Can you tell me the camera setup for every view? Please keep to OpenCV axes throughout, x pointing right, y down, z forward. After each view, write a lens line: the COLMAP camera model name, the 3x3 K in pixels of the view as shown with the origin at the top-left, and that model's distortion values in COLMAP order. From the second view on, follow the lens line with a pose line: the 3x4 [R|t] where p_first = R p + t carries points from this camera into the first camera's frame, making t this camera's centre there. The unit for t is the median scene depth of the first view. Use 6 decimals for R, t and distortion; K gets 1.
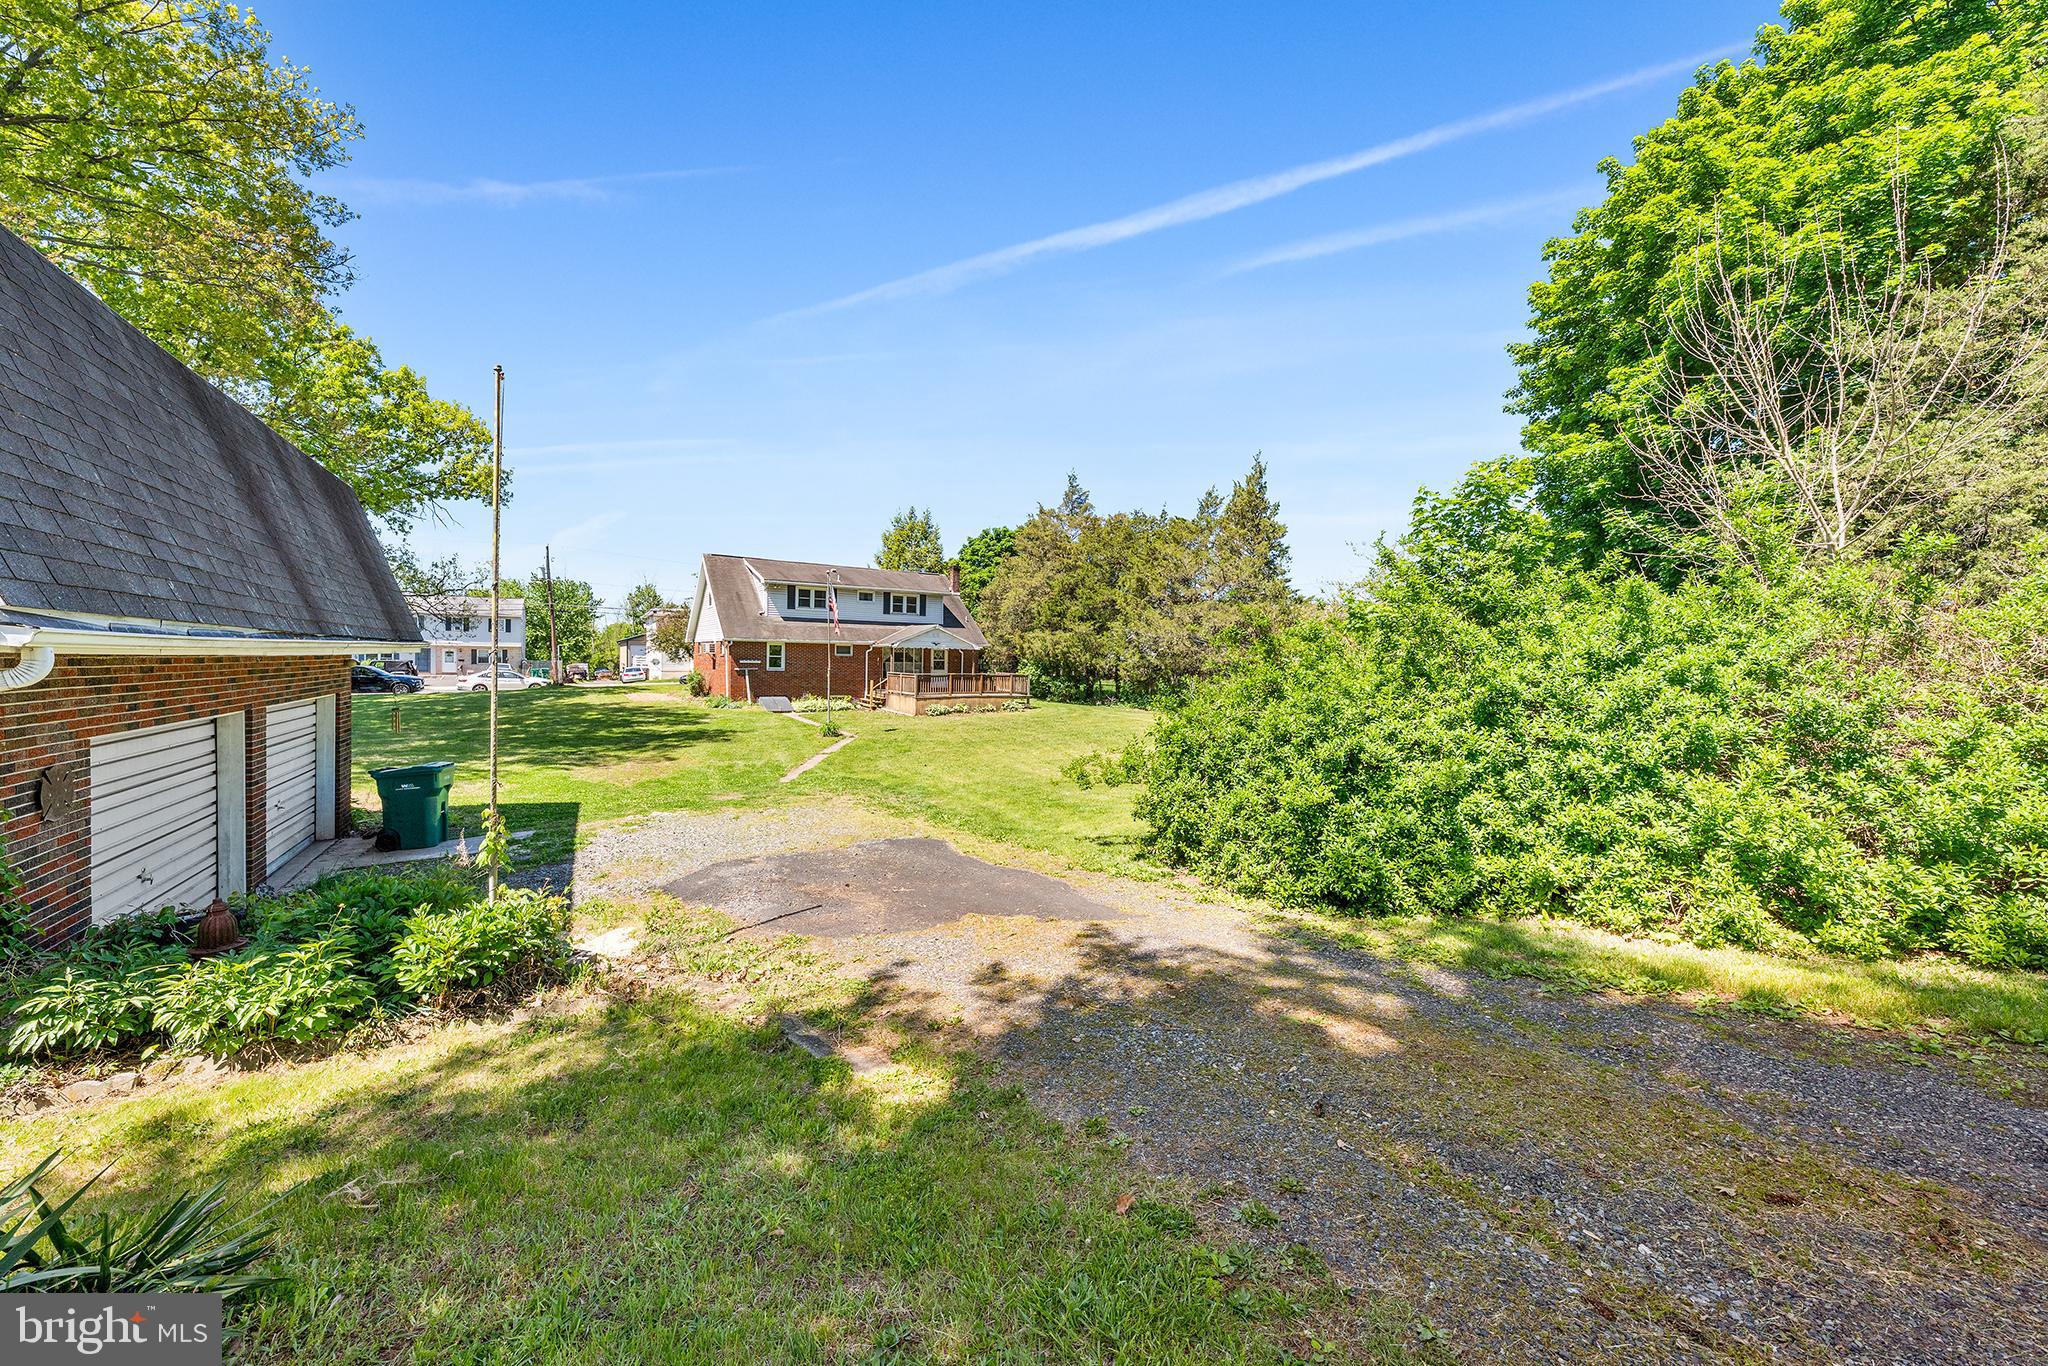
lens RADIAL K [[721.9, 0, 1017.0], [0, 721.9, 670.7], [0, 0, 1]] dist [-0.001241, -0.000271]
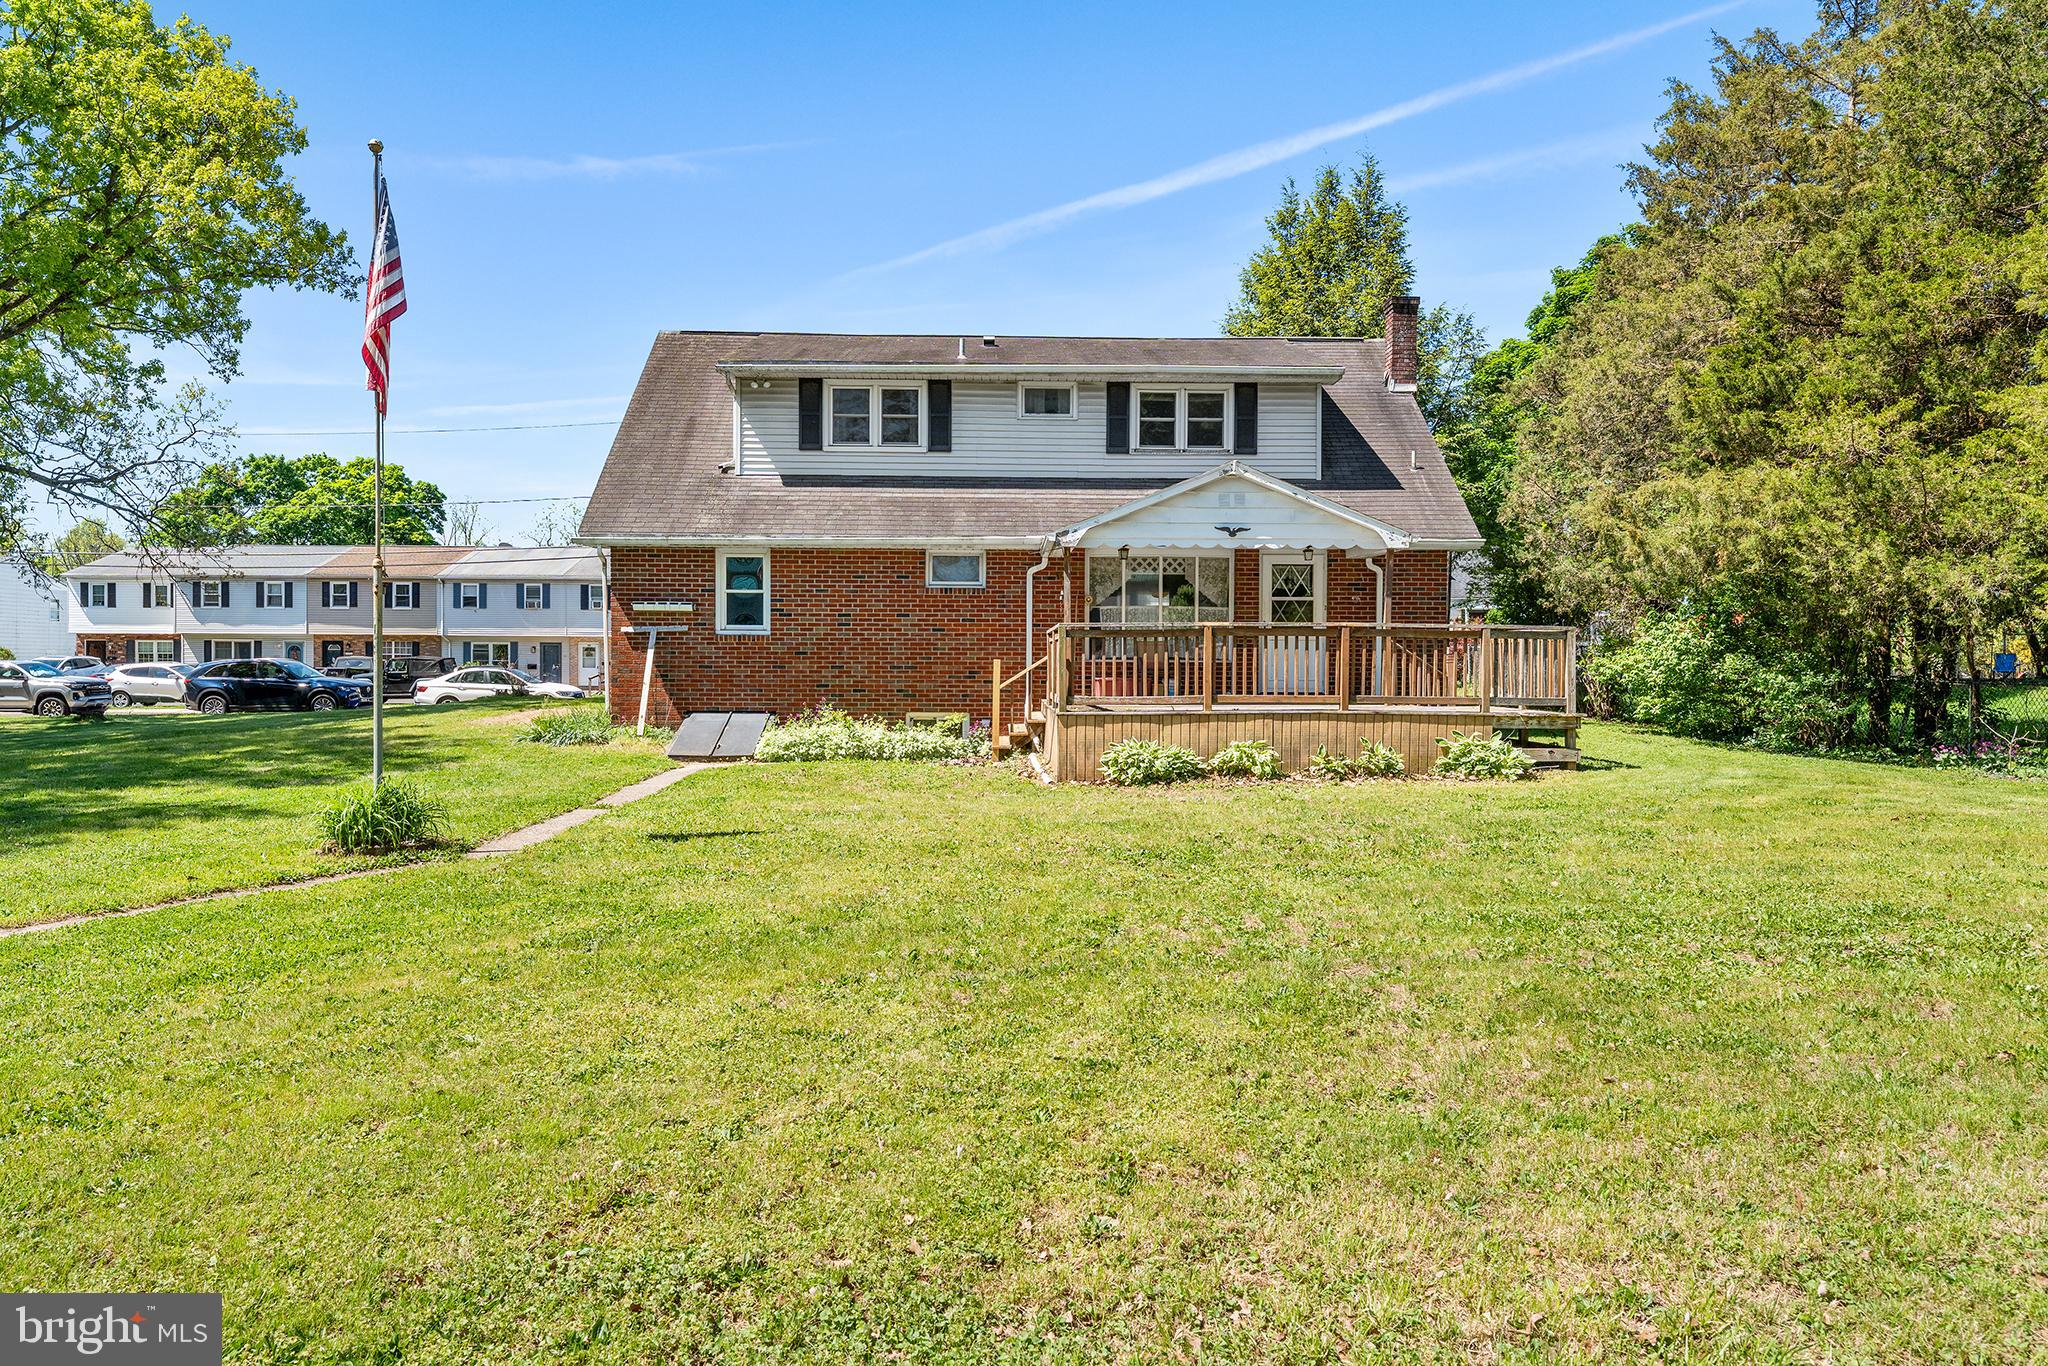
lens RADIAL K [[1406.1, 0, 1018.6], [0, 1406.1, 700.0], [0, 0, 1]] dist [0.000239, 0.003715]
pose [[0.850949, -0.002733, -0.525242, 0.106788], [0.002189, 0.999996, -0.001655, 0.030233], [0.525244, 0.000259, 0.850951, 0.500696]]
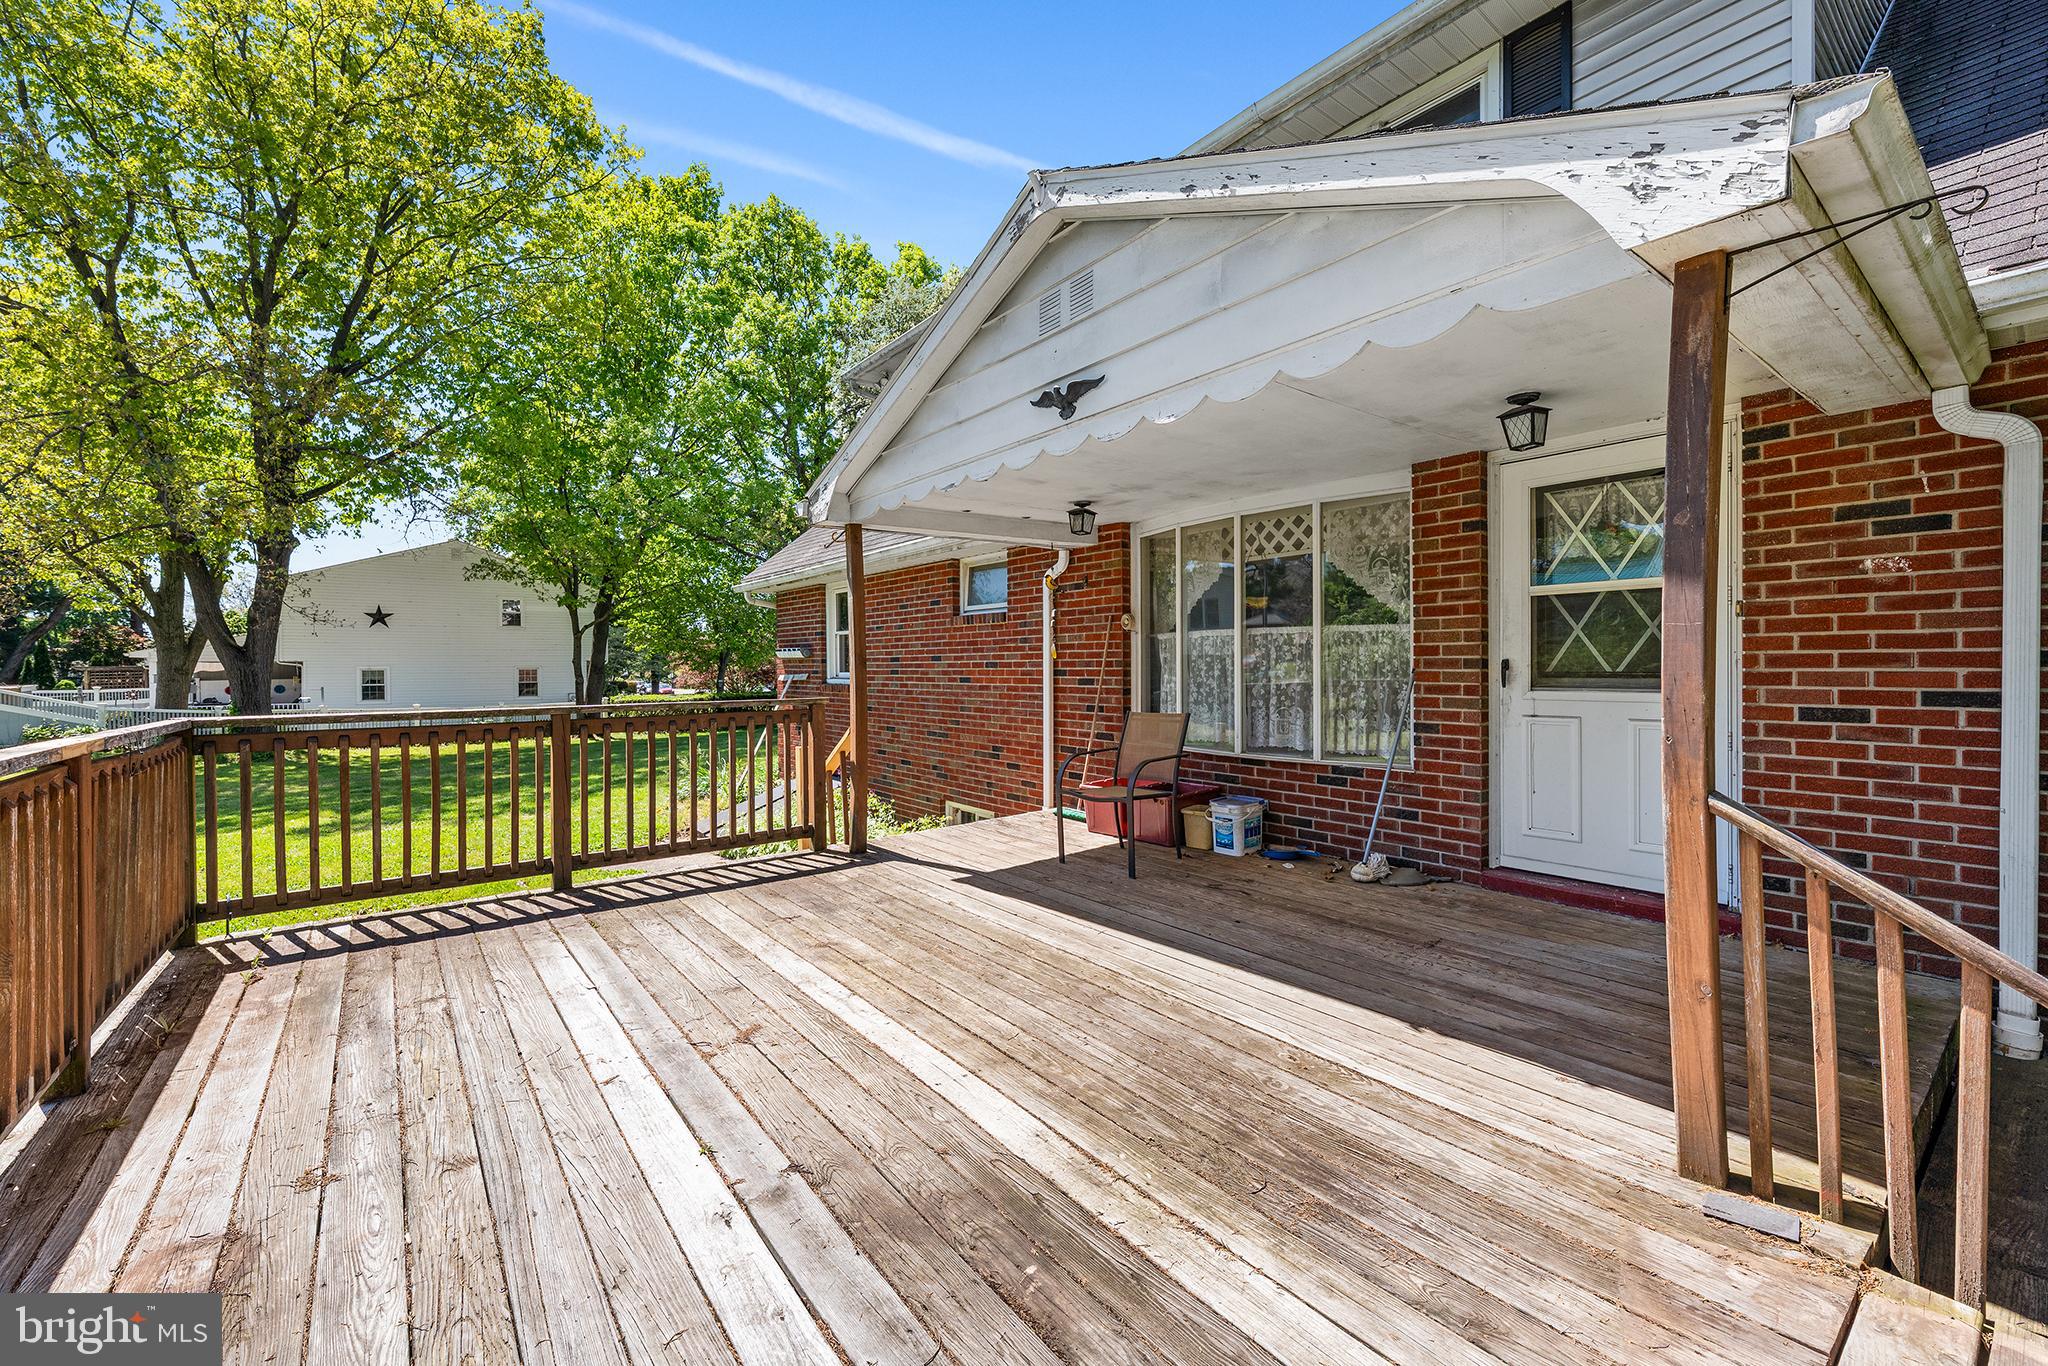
lens RADIAL K [[831.2, 0, 1035.7], [0, 831.2, 673.3], [0, 0, 1]] dist [-0.002703, -0.000246]
pose [[0.094174, -0.004979, -0.995543, -0.011033], [-0.003391, 0.999980, -0.005321, -0.002648], [0.995550, 0.003877, 0.094156, 1.009361]]
